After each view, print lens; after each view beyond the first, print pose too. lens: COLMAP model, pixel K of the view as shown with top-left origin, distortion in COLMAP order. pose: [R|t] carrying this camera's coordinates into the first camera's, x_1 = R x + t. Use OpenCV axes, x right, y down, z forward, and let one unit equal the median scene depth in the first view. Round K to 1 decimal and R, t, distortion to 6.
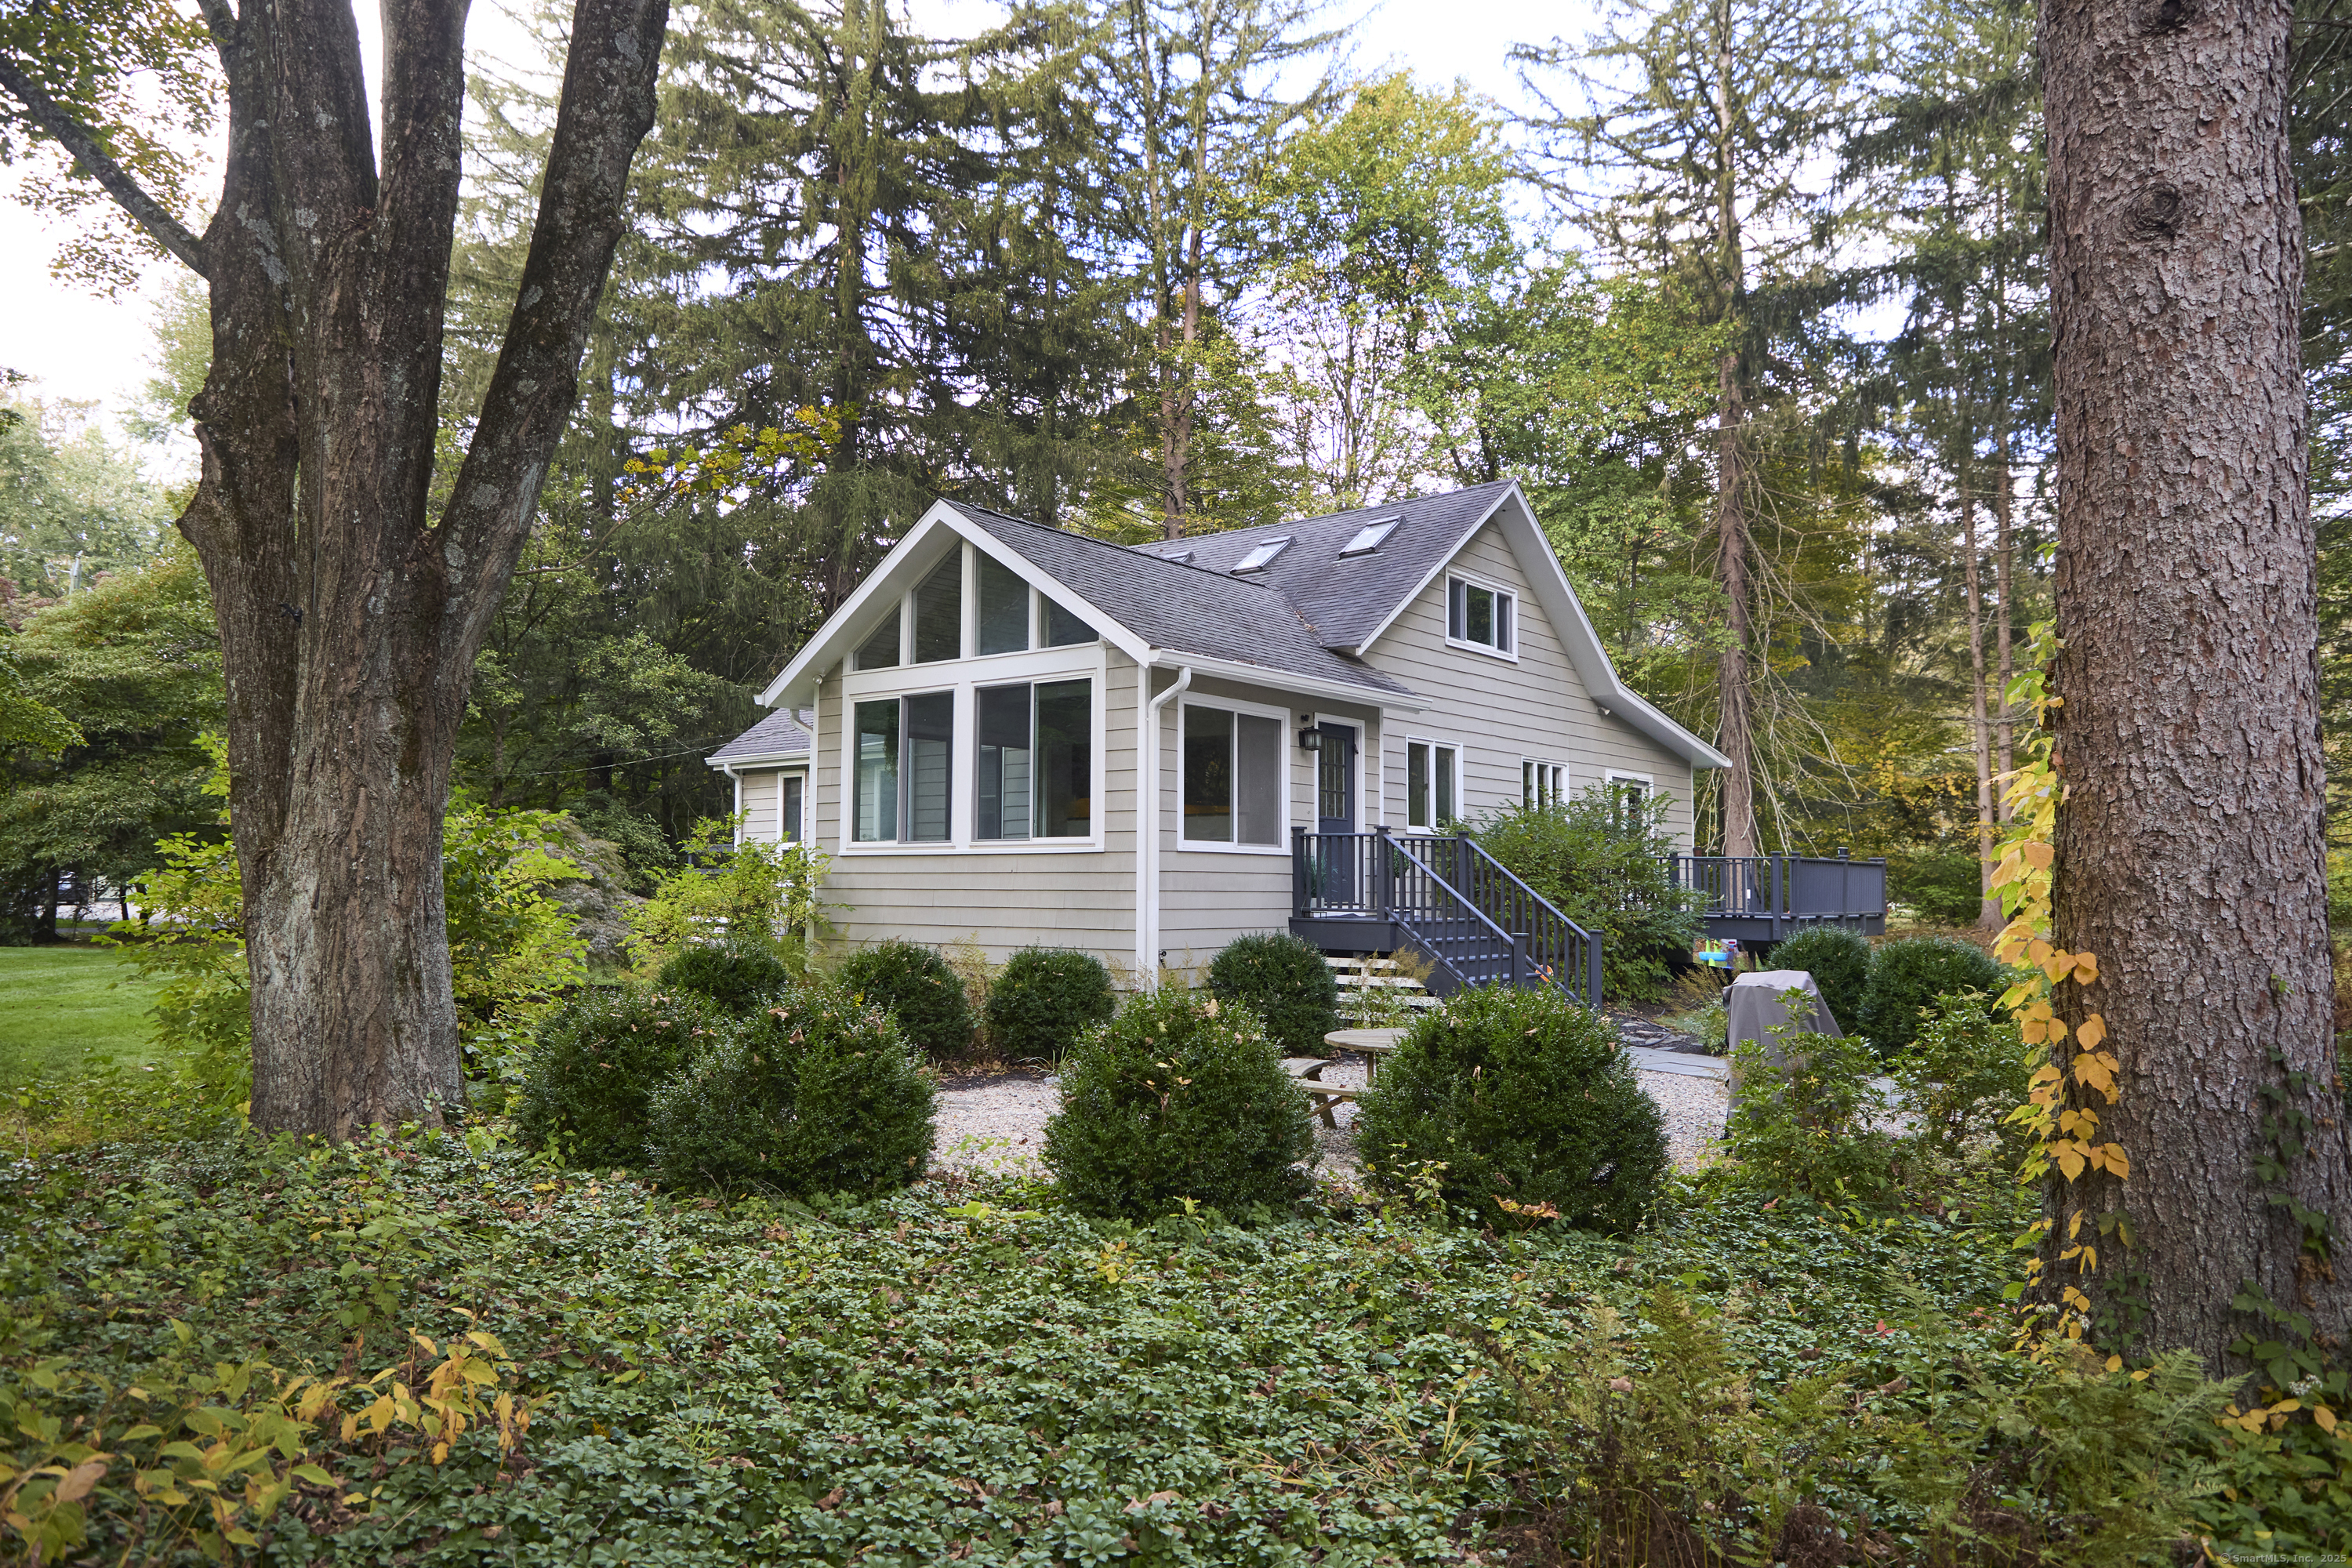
lens RADIAL K [[1591.5, 0, 1173.7], [0, 1591.5, 775.1], [0, 0, 1]] dist [-0.001393, 0.000591]
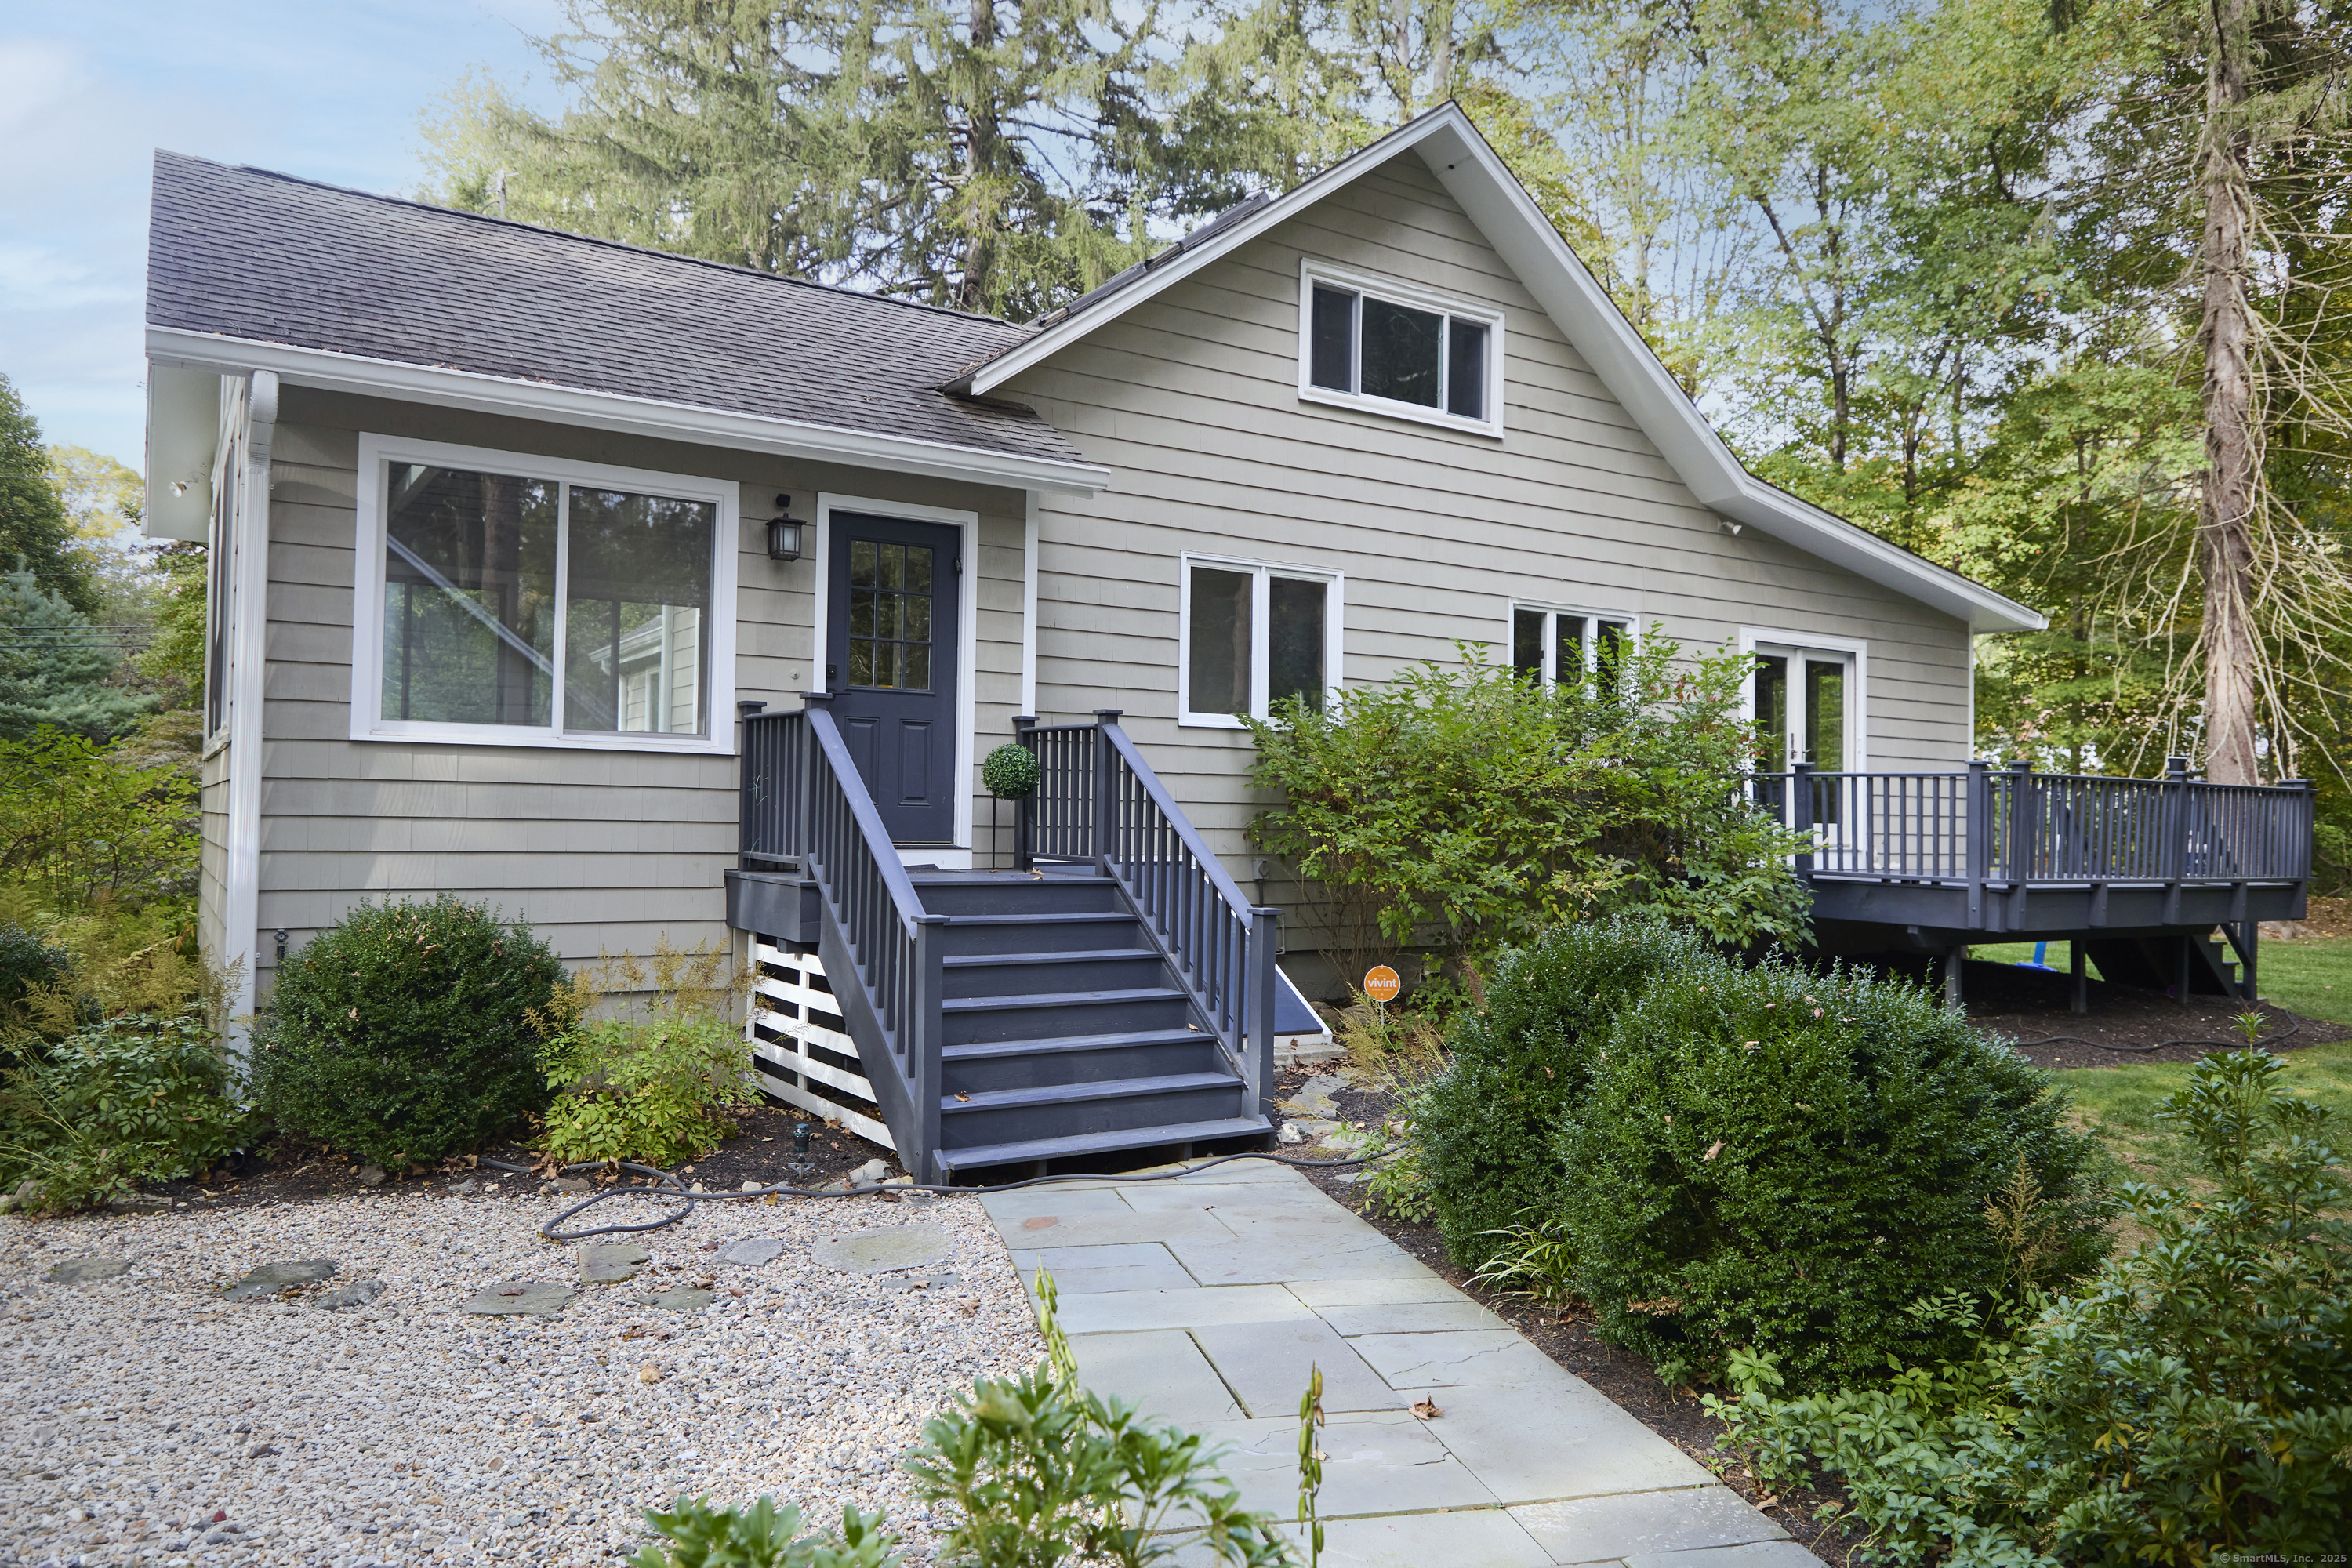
lens RADIAL K [[1591.5, 0, 1174.8], [0, 1591.5, 782.6], [0, 0, 1]] dist [-0.001393, 0.000591]
pose [[0.939363, 0.002328, -0.342916, 0.313140], [0.010830, 0.999277, 0.036452, 0.032889], [0.342753, -0.037955, 0.938658, 0.427959]]
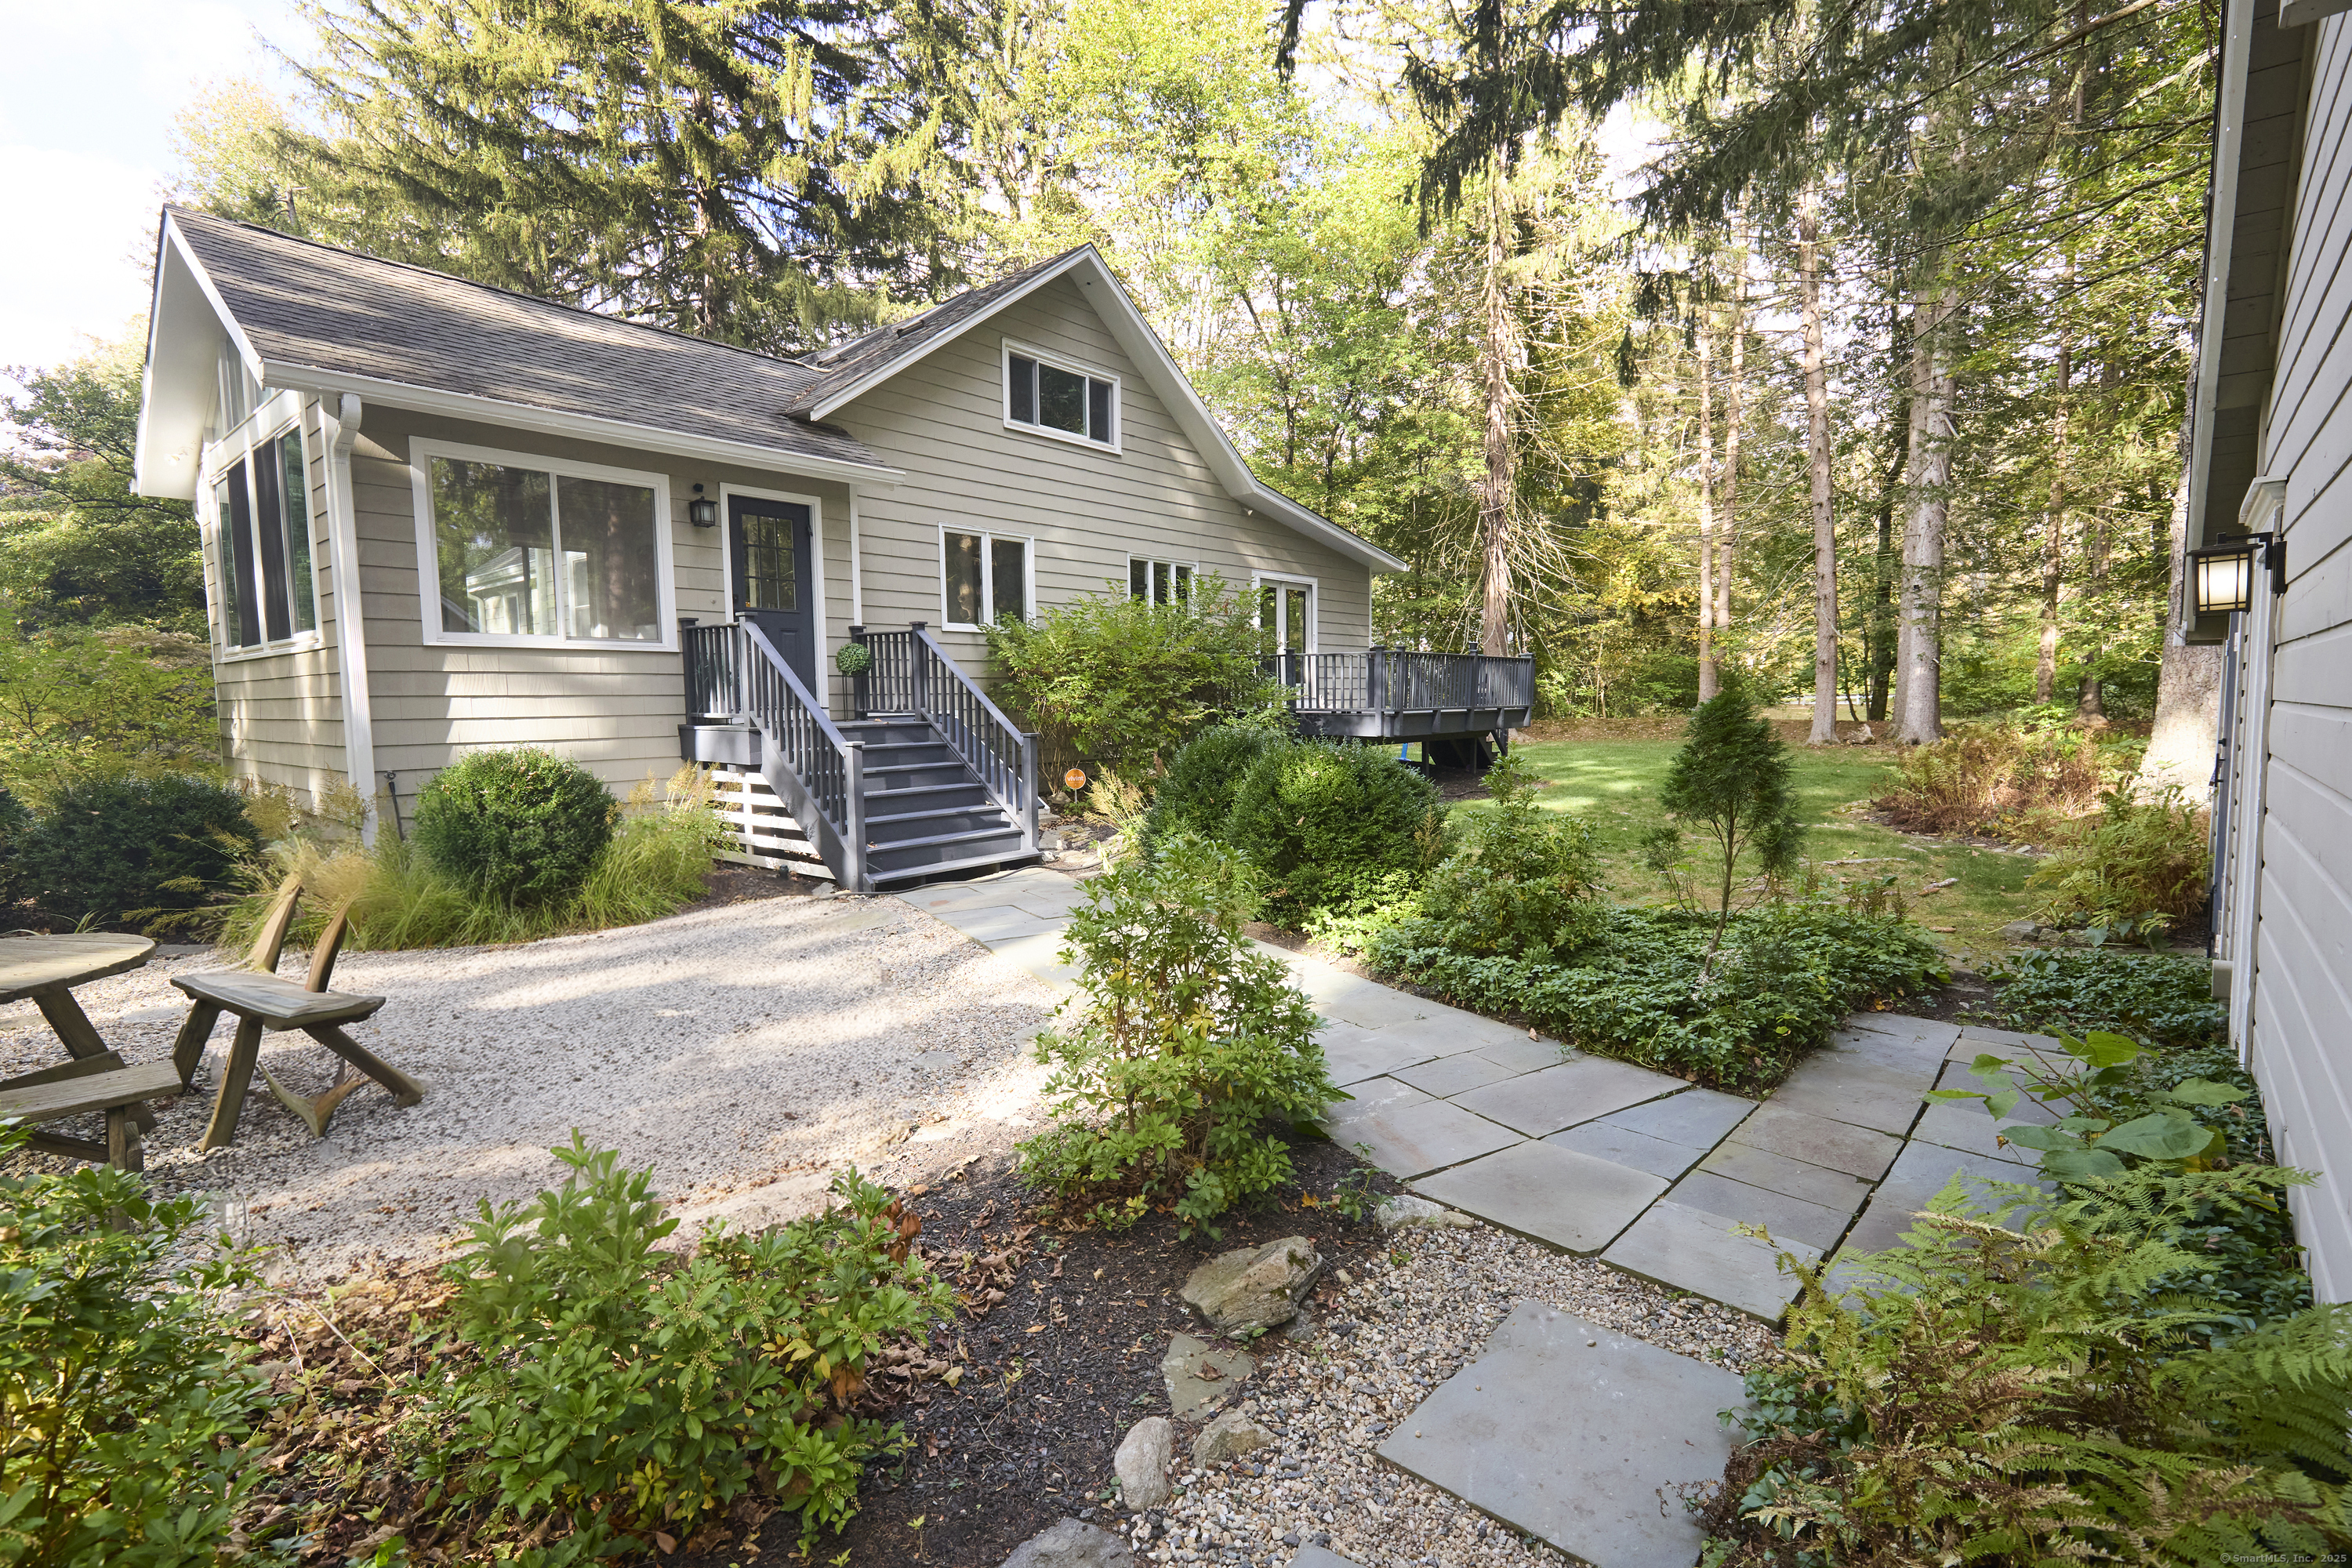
lens RADIAL K [[1074.4, 0, 1169.2], [0, 1074.4, 787.0], [0, 0, 1]] dist [0.003089, 0.000322]
pose [[0.998378, -0.011694, -0.055716, 0.288618], [0.019979, 0.988399, 0.150557, 0.031719], [0.053309, -0.151426, 0.987030, 0.341079]]
